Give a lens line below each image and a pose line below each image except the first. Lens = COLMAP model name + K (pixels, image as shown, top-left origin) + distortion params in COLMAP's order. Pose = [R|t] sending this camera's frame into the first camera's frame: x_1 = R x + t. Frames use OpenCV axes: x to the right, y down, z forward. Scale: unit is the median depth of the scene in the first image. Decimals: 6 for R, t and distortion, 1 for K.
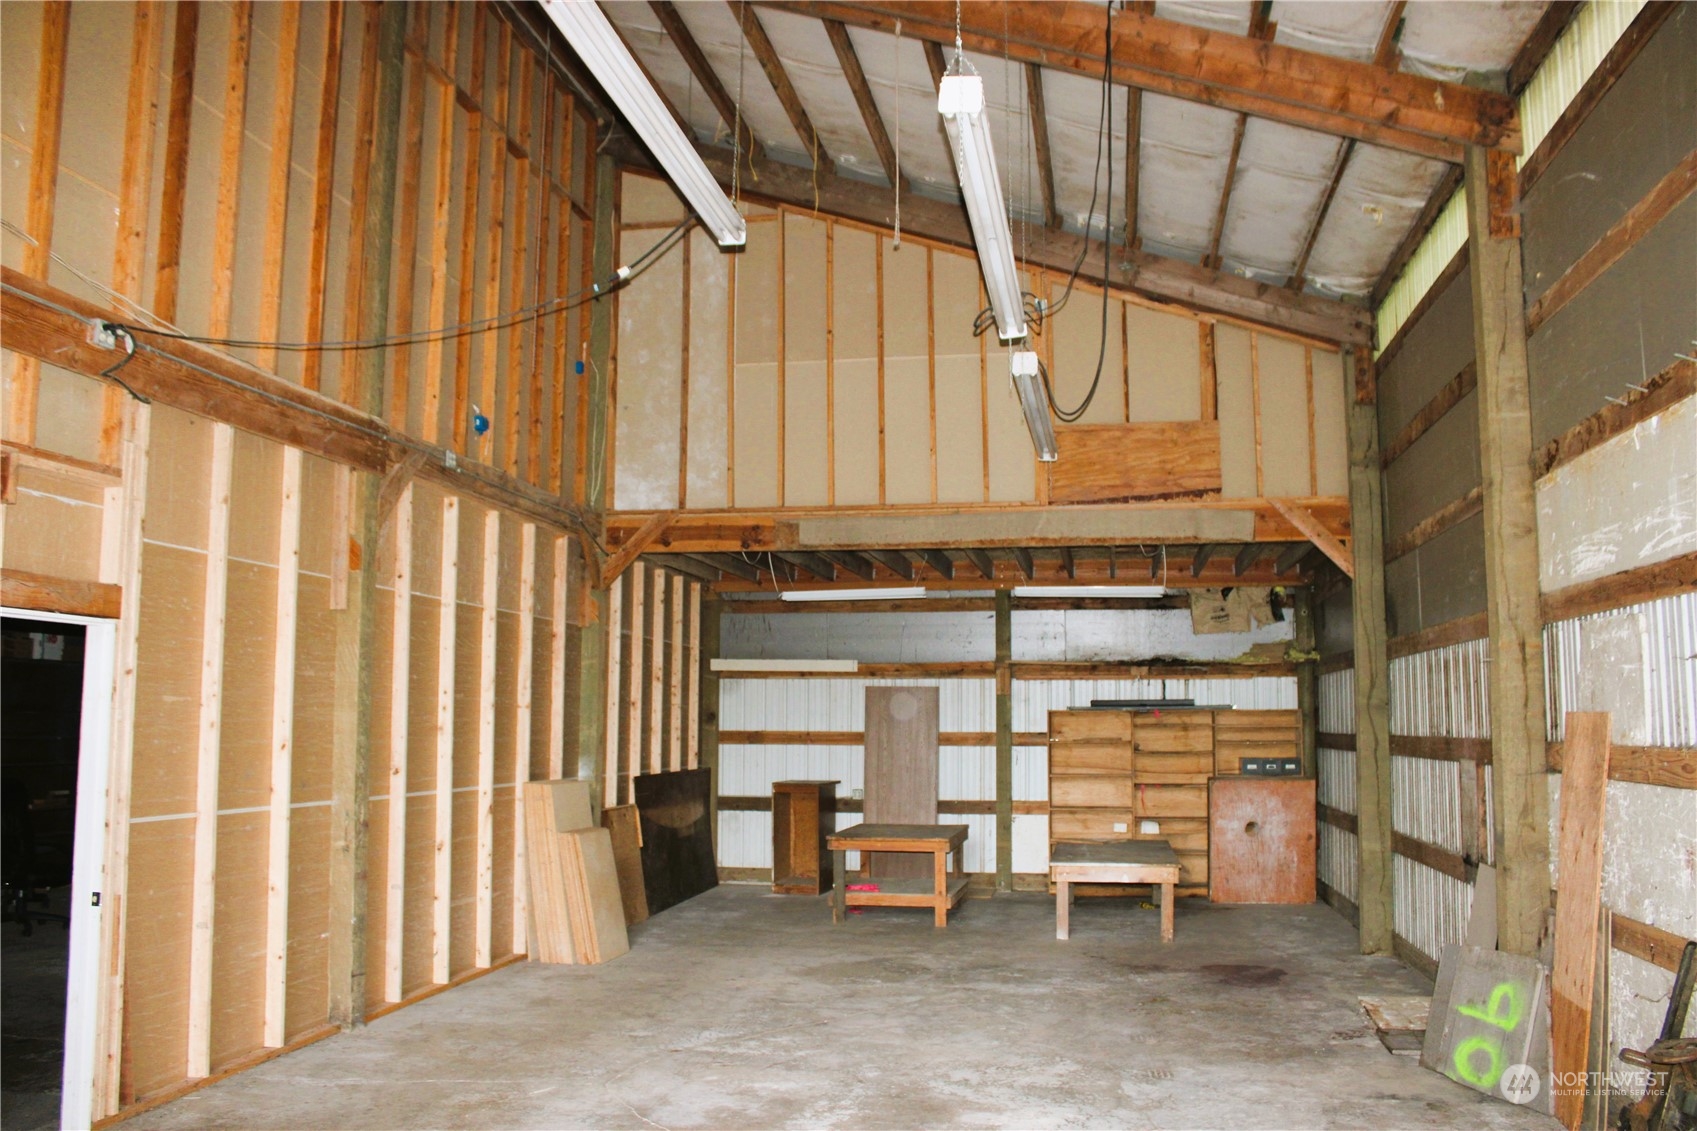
lens RADIAL K [[1418.0, 0, 846.5], [0, 1418.0, 572.1], [0, 0, 1]] dist [-0.165023, 0.148594]
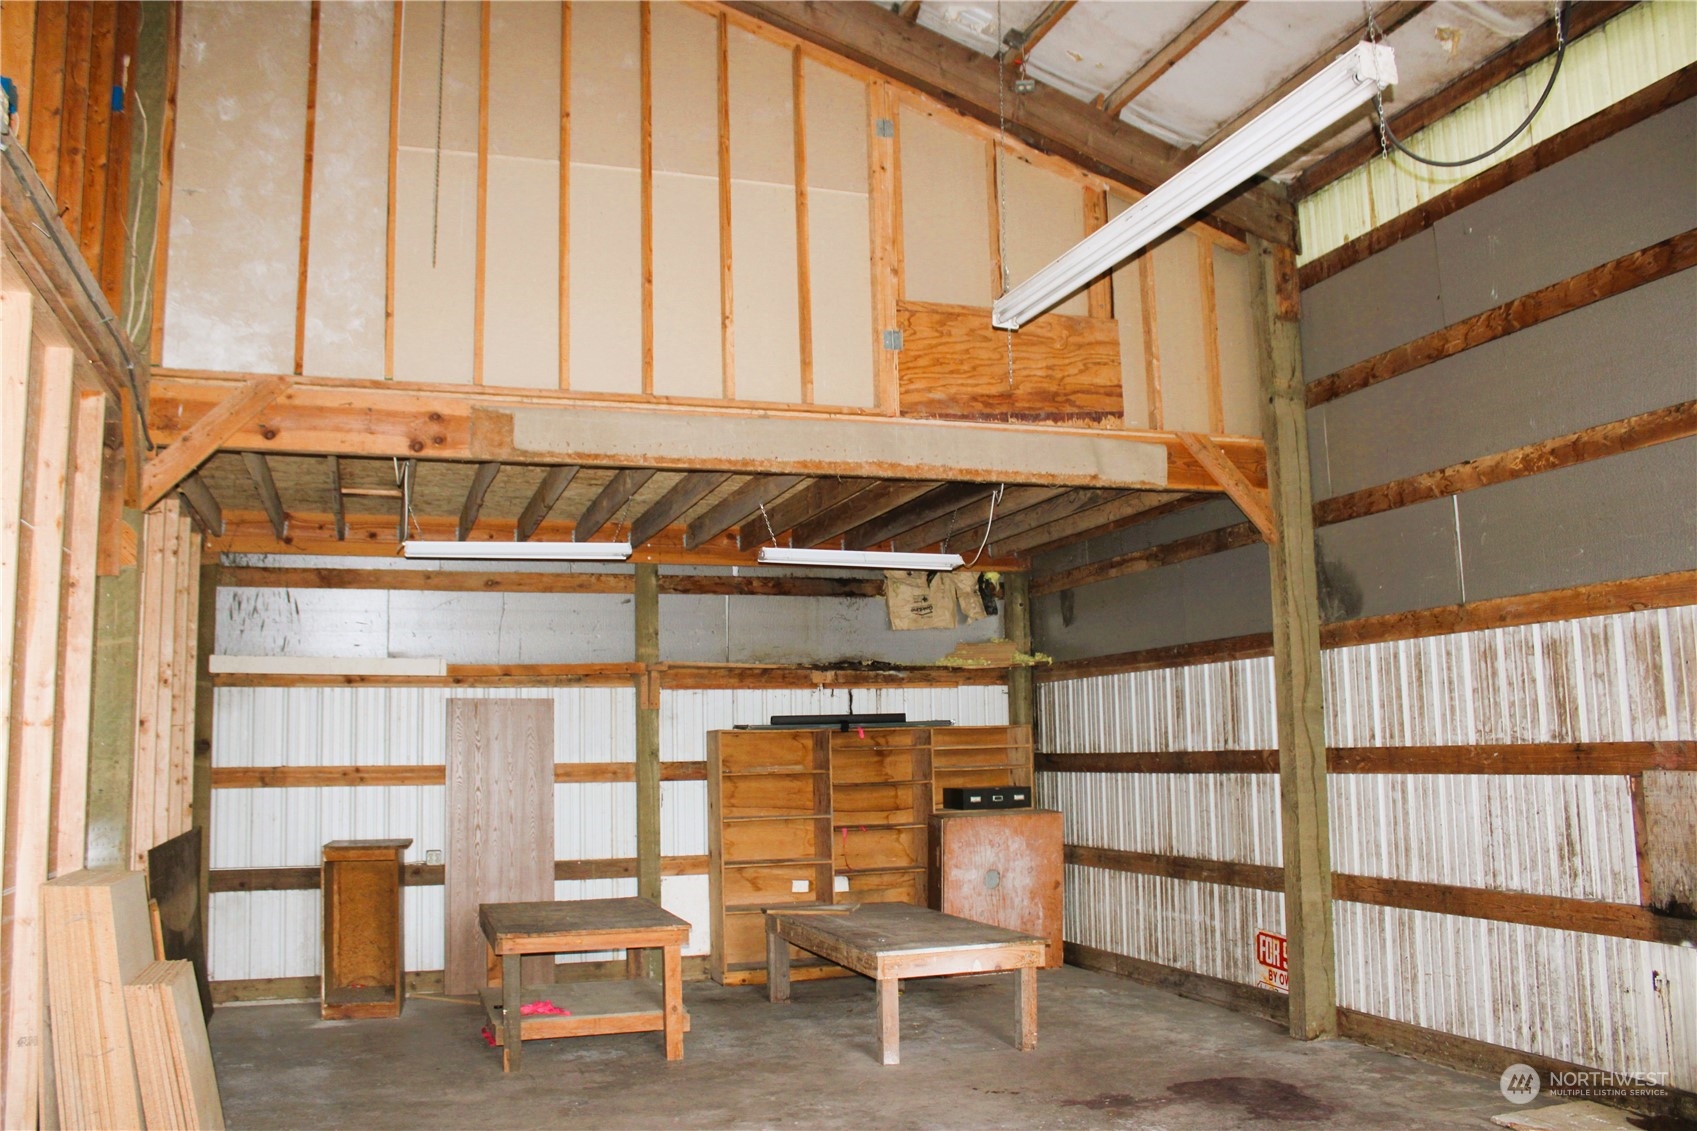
lens RADIAL K [[1418.0, 0, 854.2], [0, 1418.0, 565.6], [0, 0, 1]] dist [-0.165023, 0.148594]
pose [[0.869722, 0.040238, 0.491900, -0.157276], [-0.026628, 0.999045, -0.034643, 0.036695], [-0.492824, 0.017031, 0.869962, 0.332269]]
